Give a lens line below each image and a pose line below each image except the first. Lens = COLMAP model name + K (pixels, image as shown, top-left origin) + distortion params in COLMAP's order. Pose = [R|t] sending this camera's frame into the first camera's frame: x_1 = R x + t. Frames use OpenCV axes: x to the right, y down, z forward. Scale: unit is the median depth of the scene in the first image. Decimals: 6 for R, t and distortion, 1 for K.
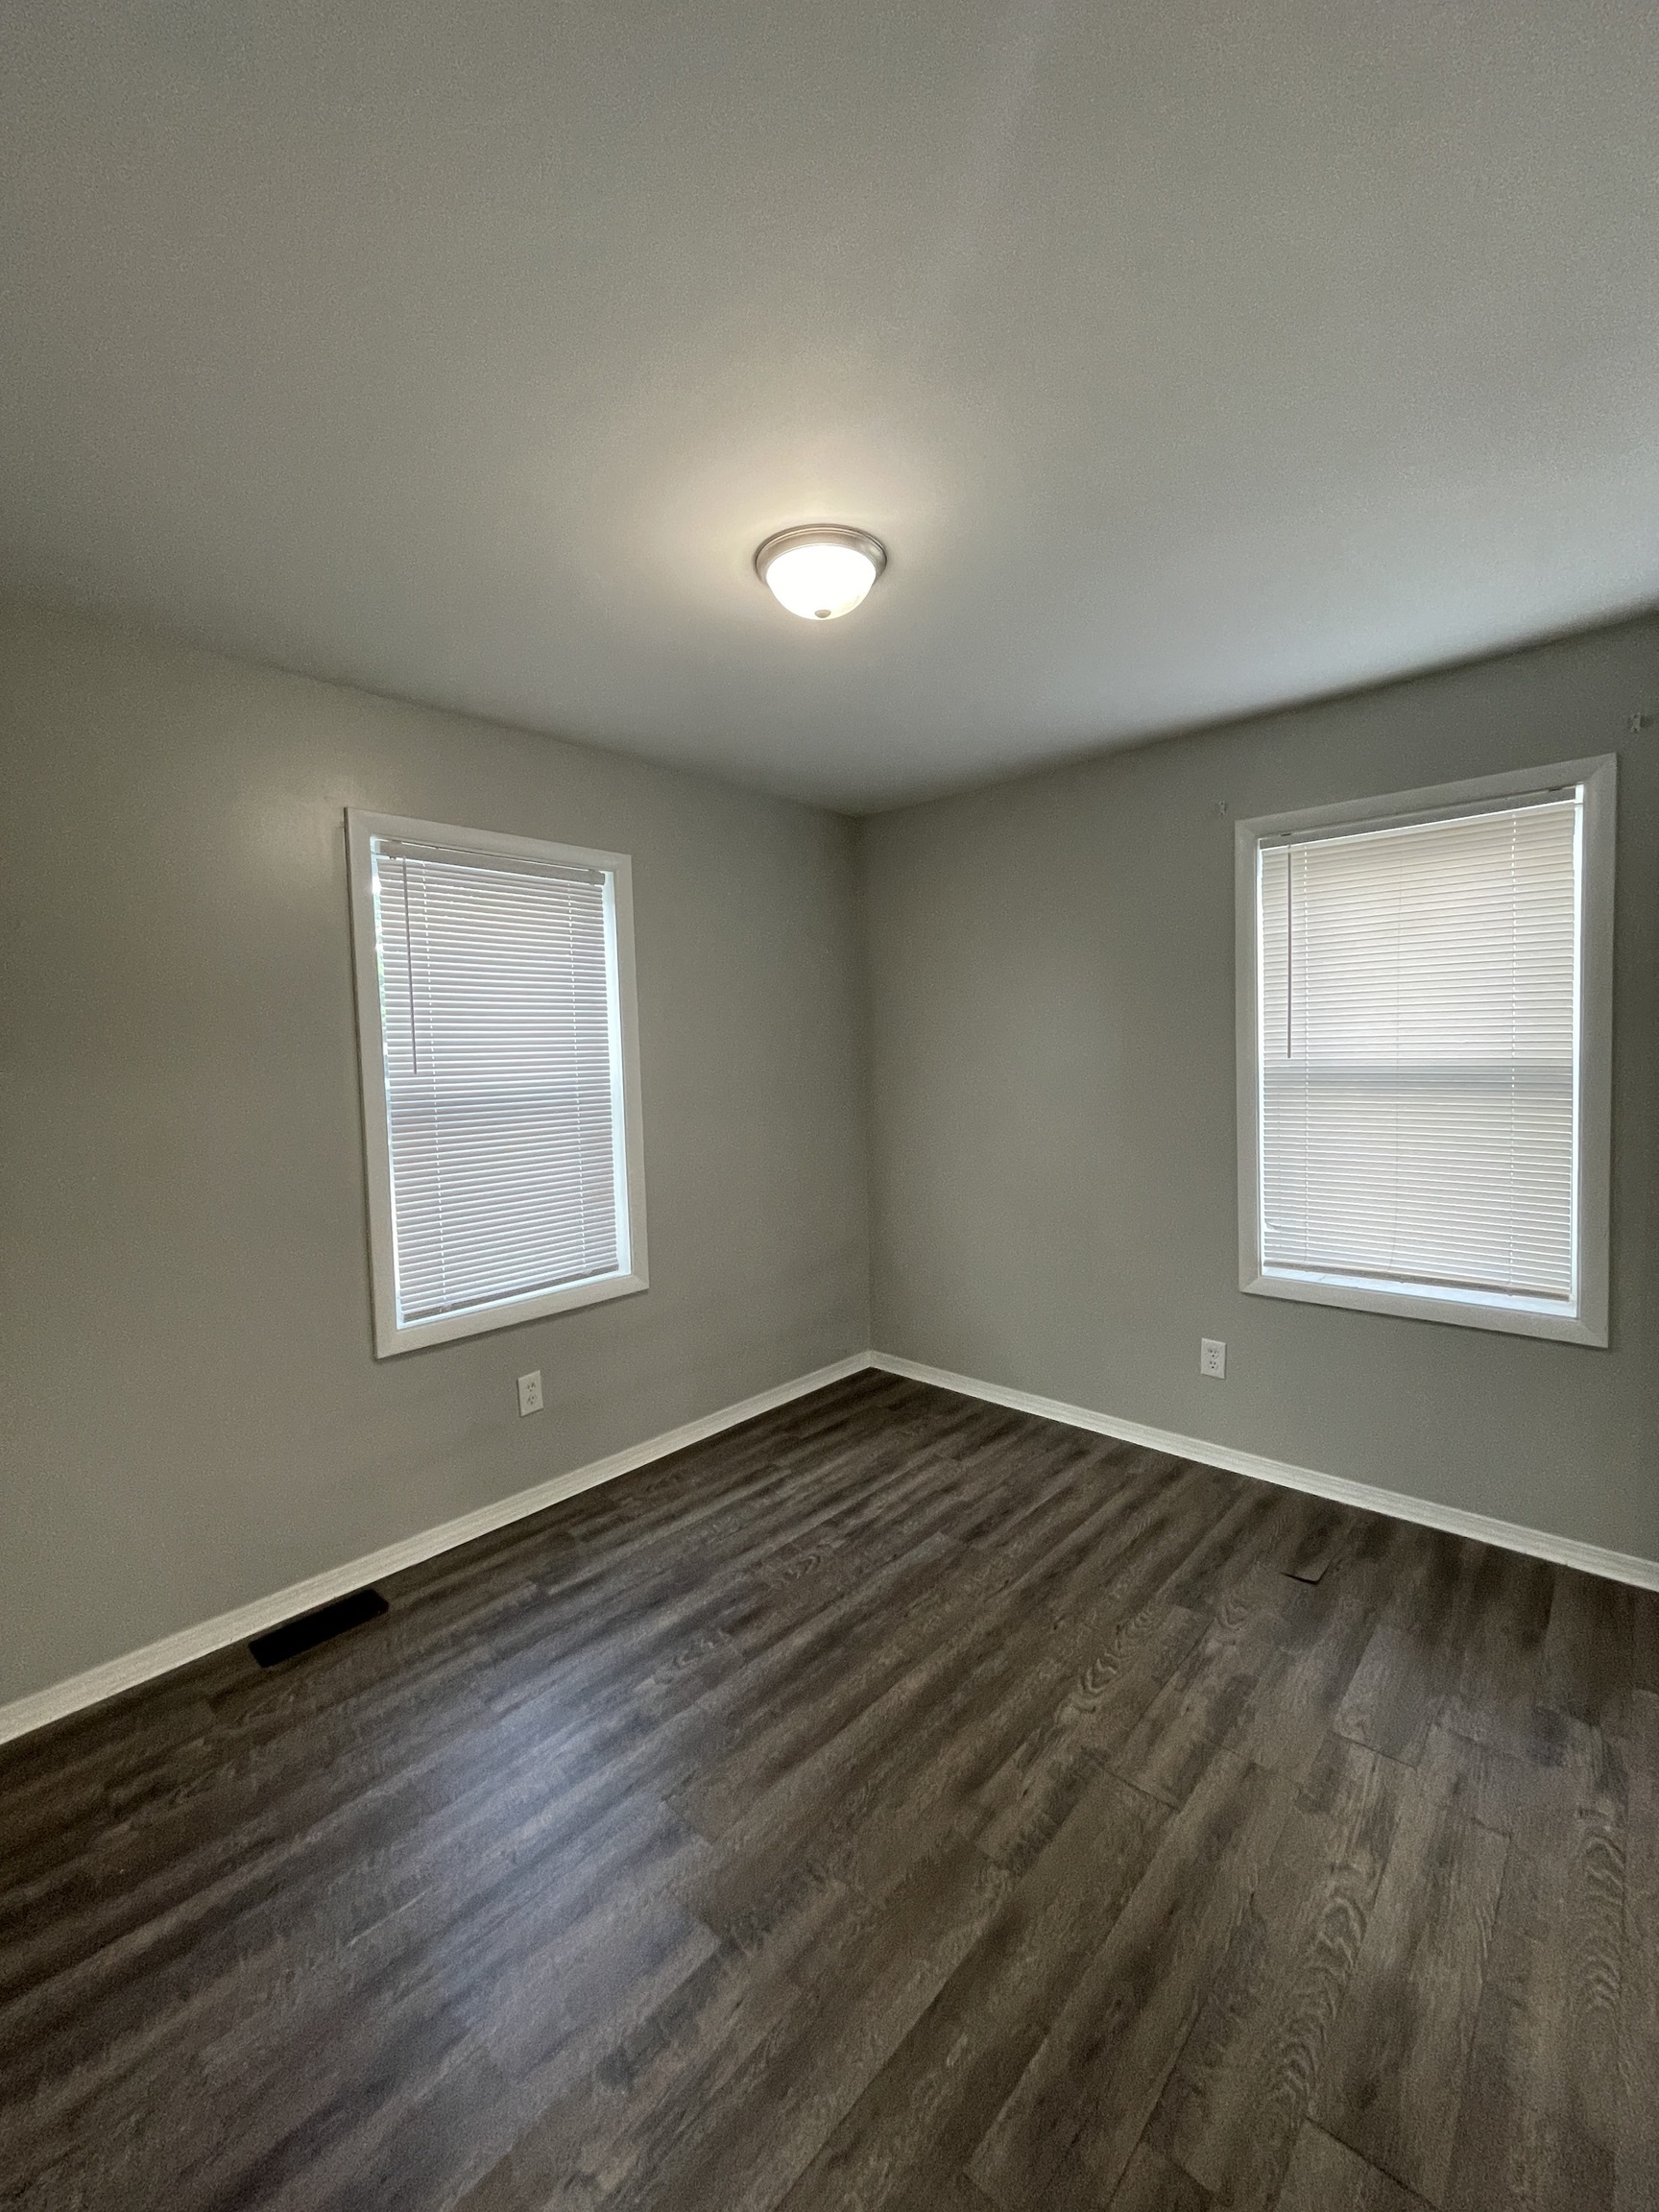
lens RADIAL K [[882.2, 0, 829.5], [0, 882.2, 1106.0], [0, 0, 1]] dist [0.000244, 0.009558]
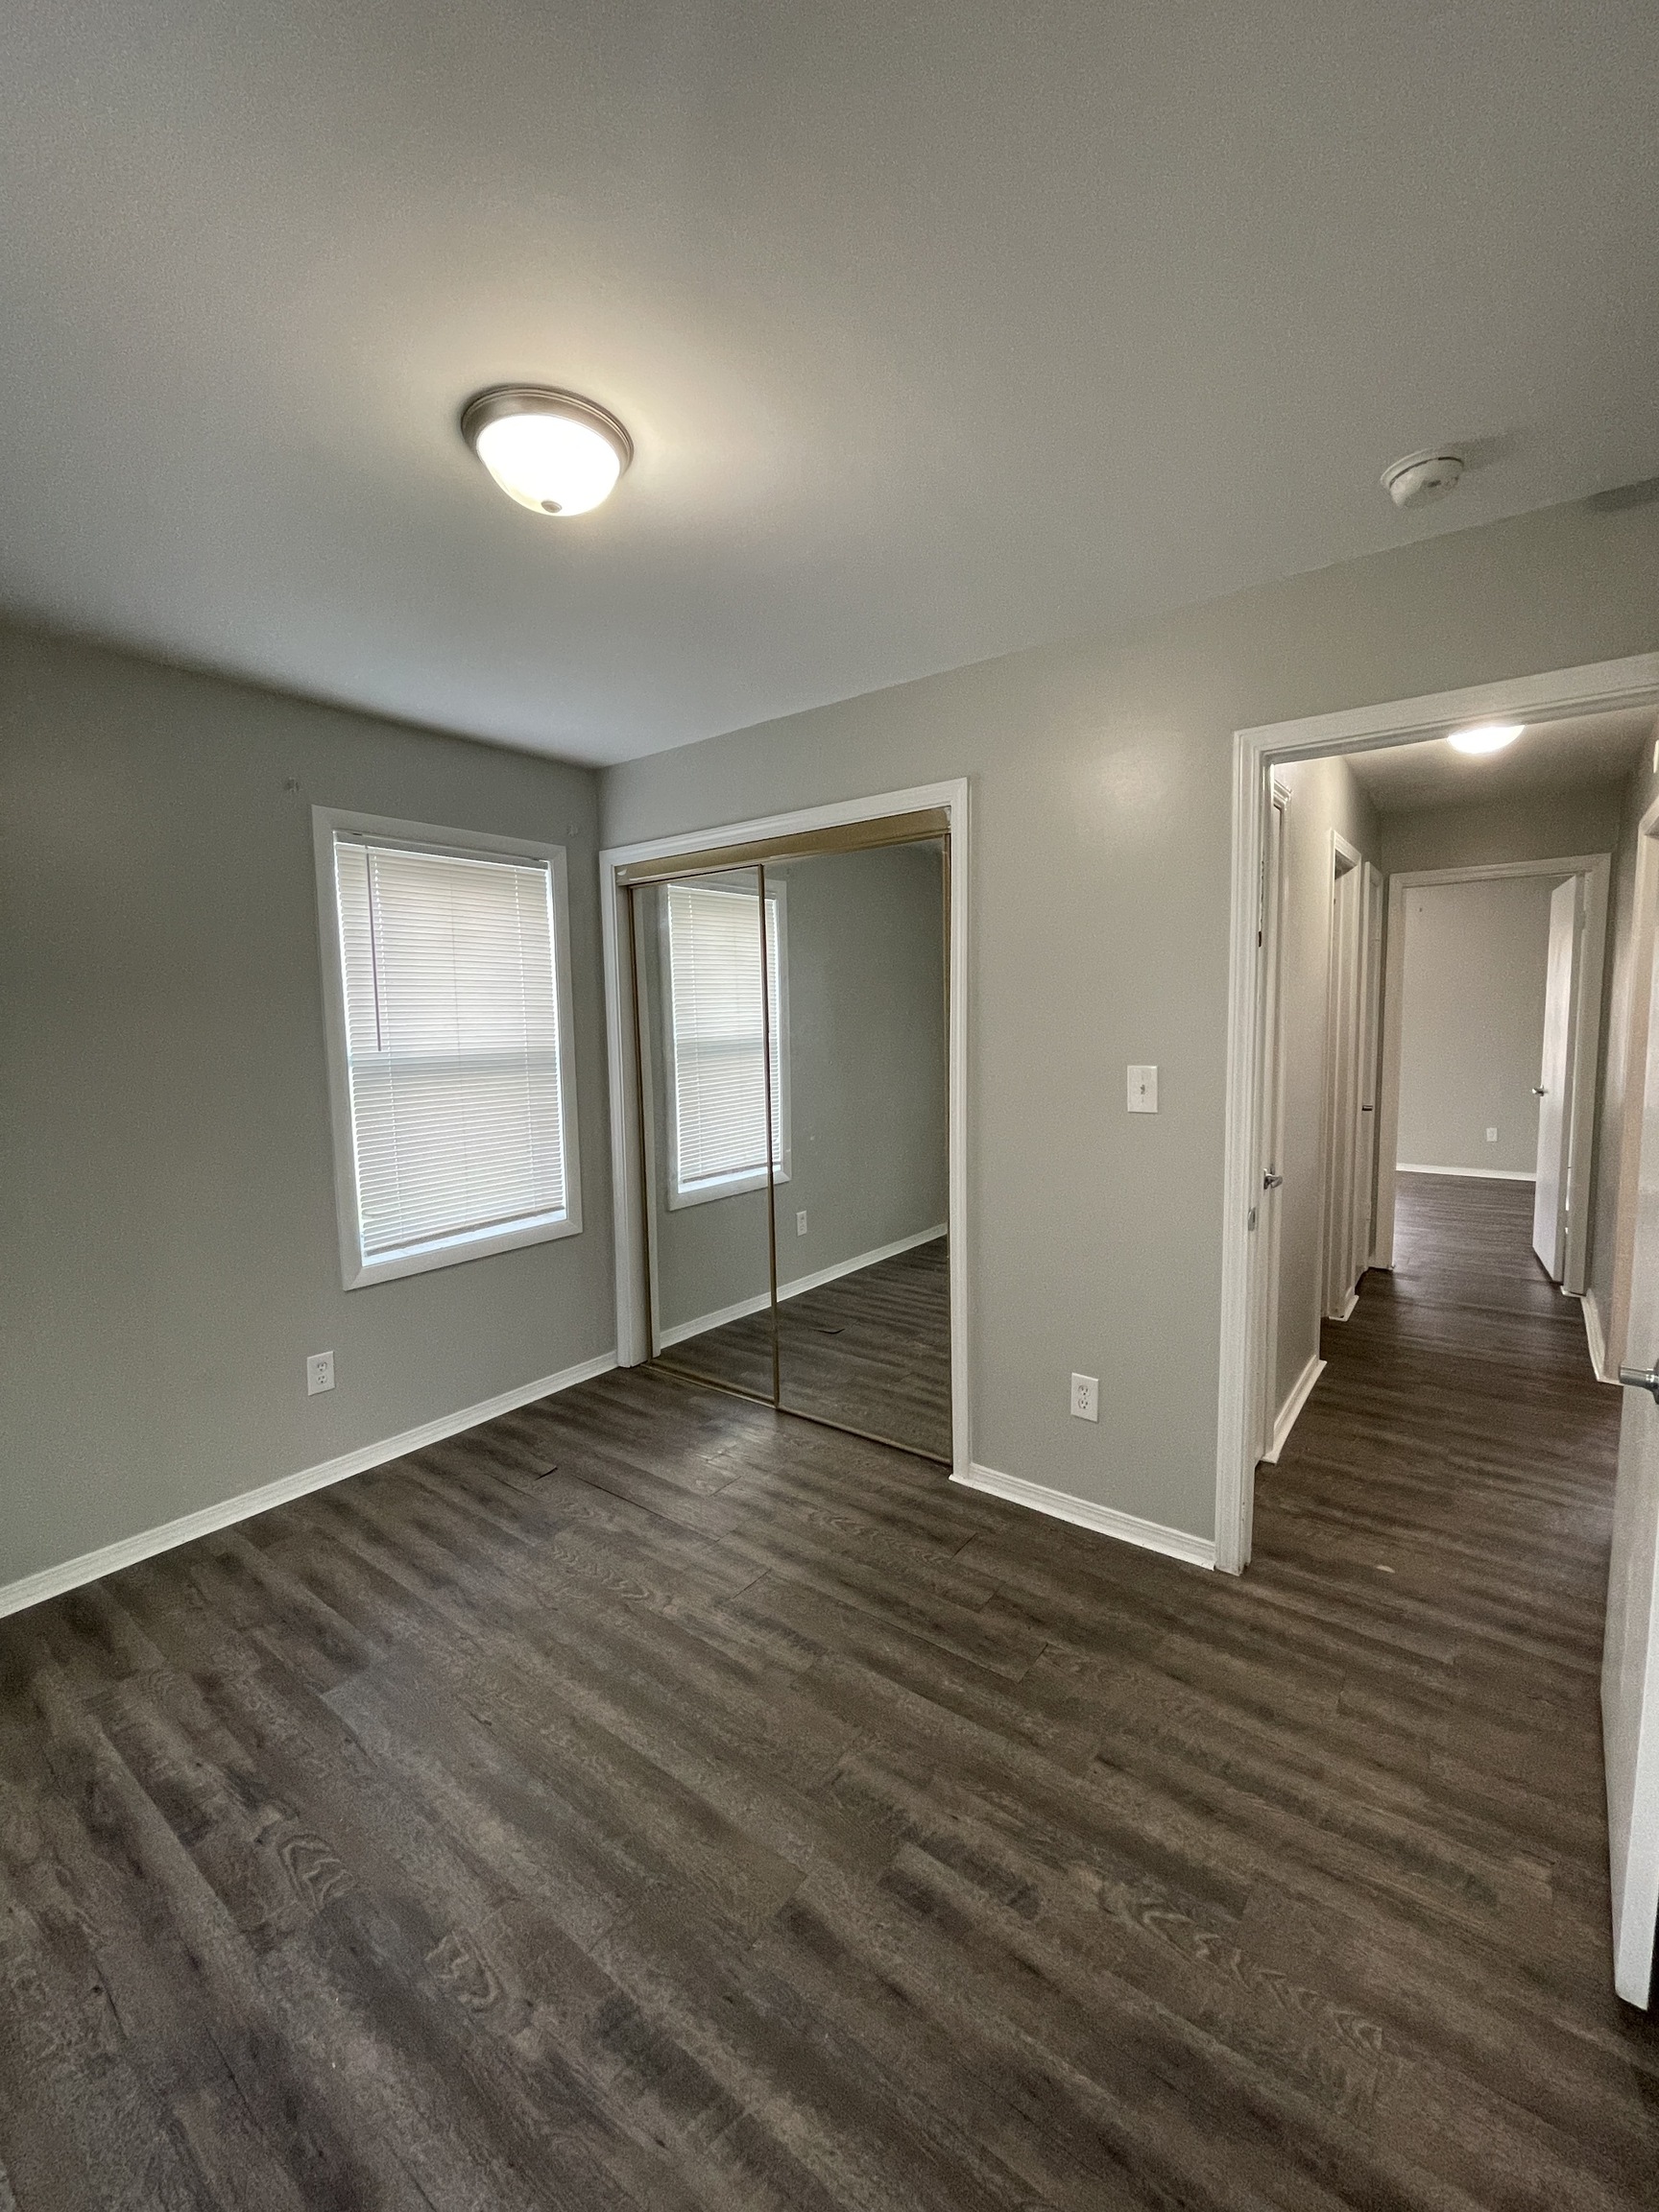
lens RADIAL K [[882.2, 0, 829.5], [0, 882.2, 1106.0], [0, 0, 1]] dist [0.000244, 0.009558]
pose [[-0.055681, -0.079038, 0.995315, -0.636641], [0.085100, 0.992859, 0.083604, -0.036282], [-0.994815, 0.089357, -0.048558, 0.598412]]
